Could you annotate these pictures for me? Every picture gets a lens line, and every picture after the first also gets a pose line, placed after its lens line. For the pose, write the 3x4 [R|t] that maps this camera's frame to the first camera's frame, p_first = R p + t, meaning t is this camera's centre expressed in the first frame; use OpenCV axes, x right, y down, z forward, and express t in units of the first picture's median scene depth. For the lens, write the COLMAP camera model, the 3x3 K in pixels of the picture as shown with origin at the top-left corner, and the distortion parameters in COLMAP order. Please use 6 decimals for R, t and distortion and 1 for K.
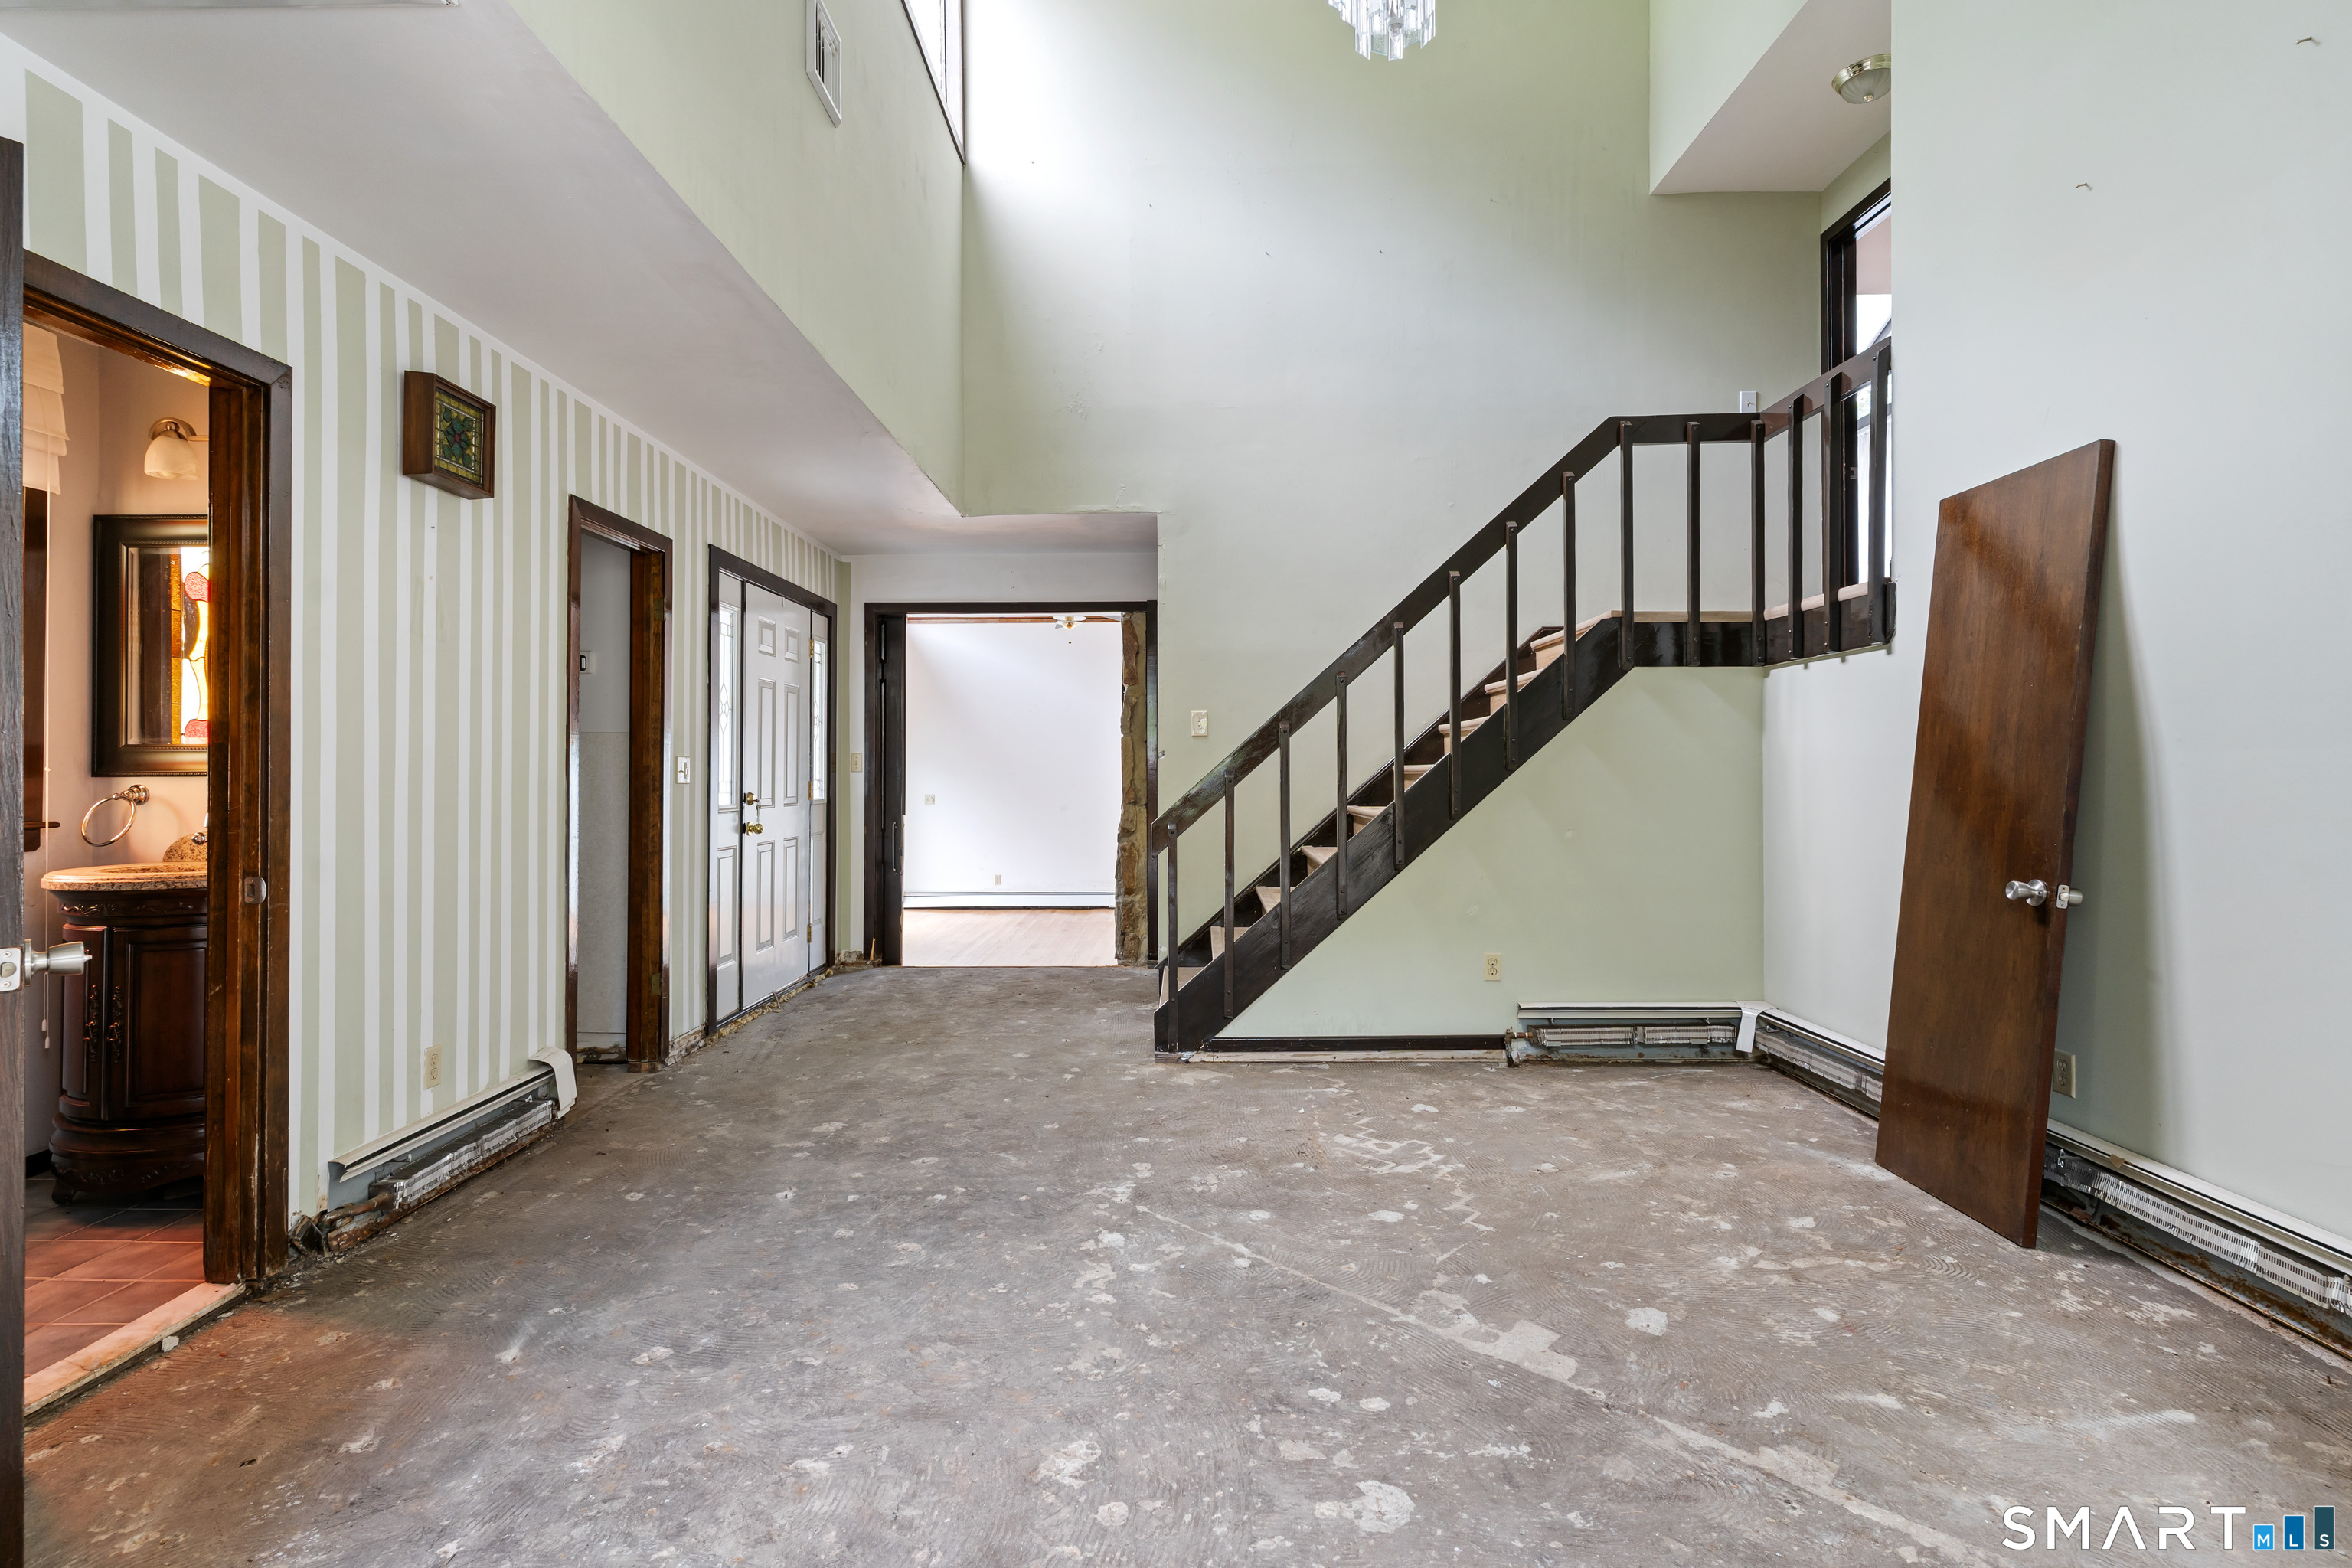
lens RADIAL K [[1142.3, 0, 1170.3], [0, 1142.3, 776.5], [0, 0, 1]] dist [-0.001588, -0.001897]
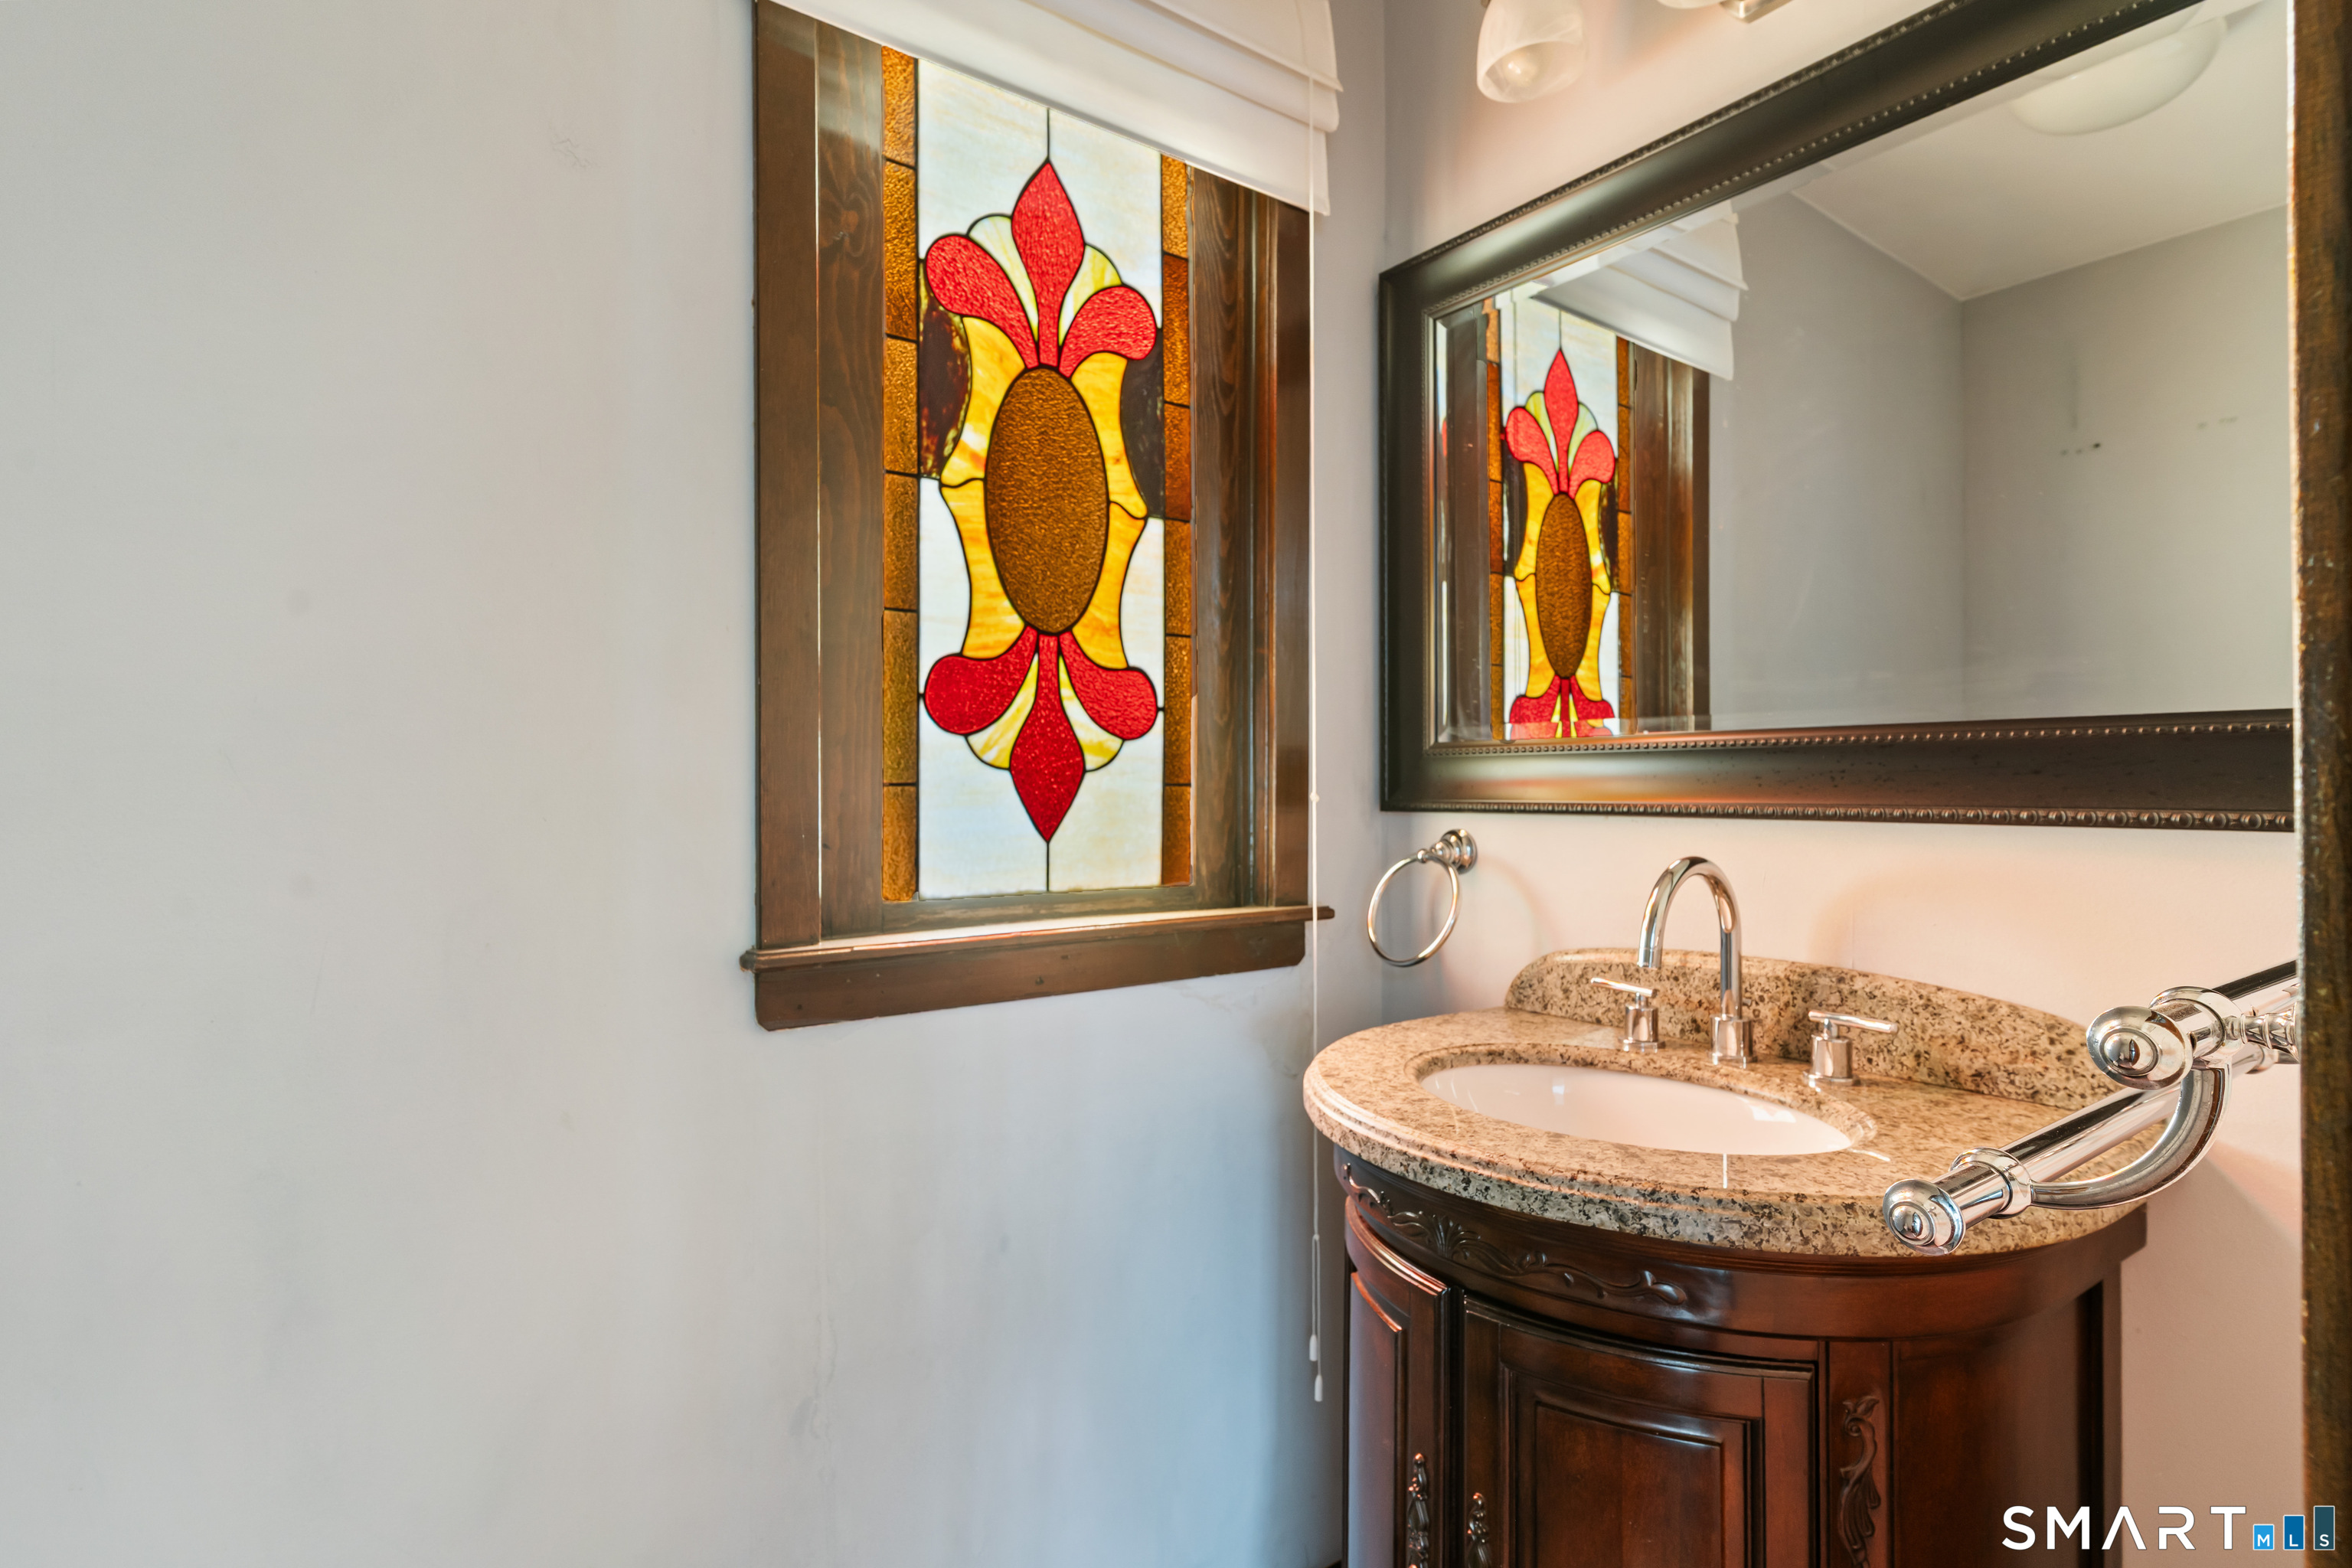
lens RADIAL K [[1142.3, 0, 1169.6], [0, 1142.3, 782.4], [0, 0, 1]] dist [-0.001588, -0.001897]
pose [[0.615113, -0.007230, -0.788406, -0.616878], [0.007674, 0.999965, -0.003182, -0.011385], [0.788401, -0.004093, 0.615148, 0.627786]]
